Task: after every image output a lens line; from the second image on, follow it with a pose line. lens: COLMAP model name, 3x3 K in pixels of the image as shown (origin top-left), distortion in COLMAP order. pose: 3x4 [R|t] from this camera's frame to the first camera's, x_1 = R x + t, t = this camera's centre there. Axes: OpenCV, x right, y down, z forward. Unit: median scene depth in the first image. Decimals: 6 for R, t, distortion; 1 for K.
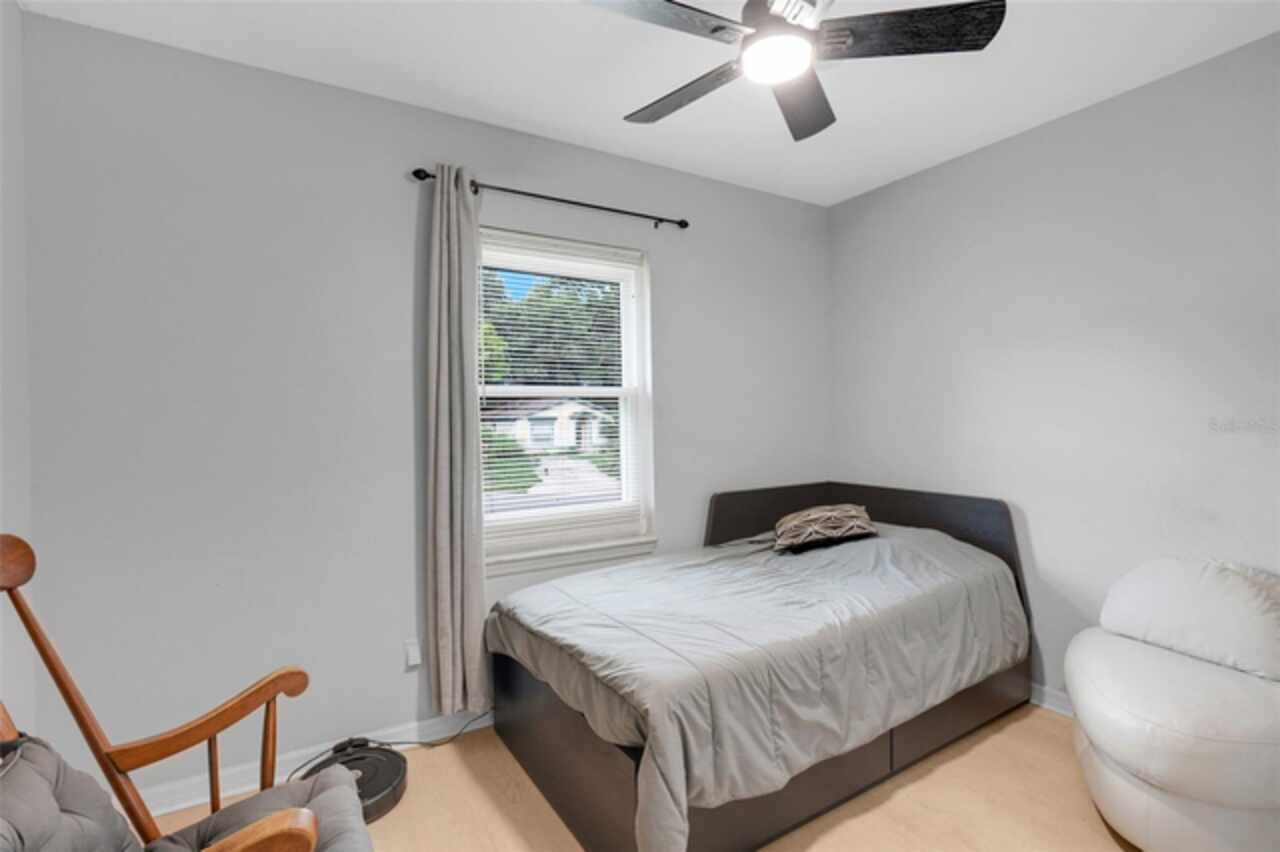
lens RADIAL K [[594.5, 0, 638.7], [0, 594.5, 421.7], [0, 0, 1]] dist [-0.005128, 0.000483]
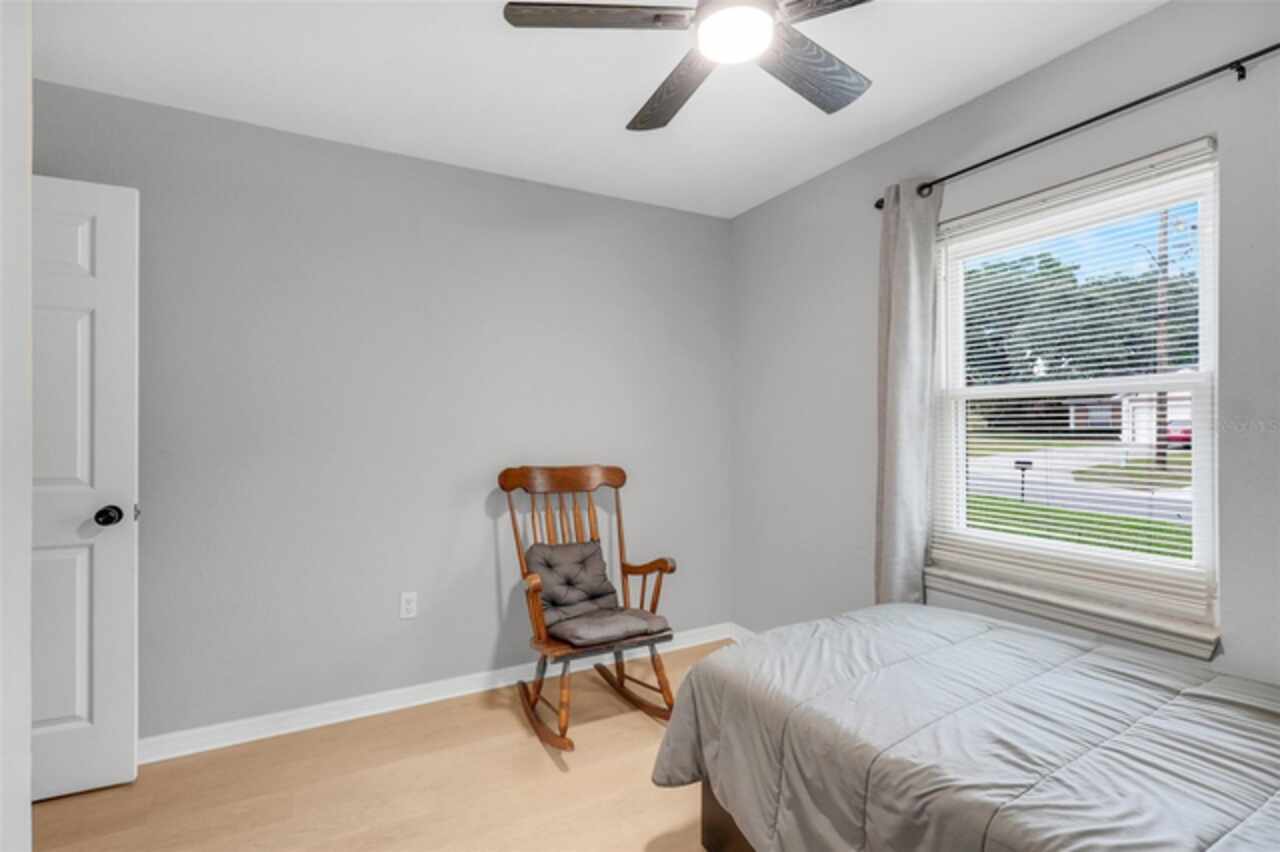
lens RADIAL K [[594.5, 0, 639.5], [0, 594.5, 418.5], [0, 0, 1]] dist [-0.005128, 0.000483]
pose [[-0.036684, 0.002840, -0.999323, 0.799953], [-0.005856, 0.999978, 0.003057, -0.015078], [0.999310, 0.005965, -0.036666, 0.618516]]
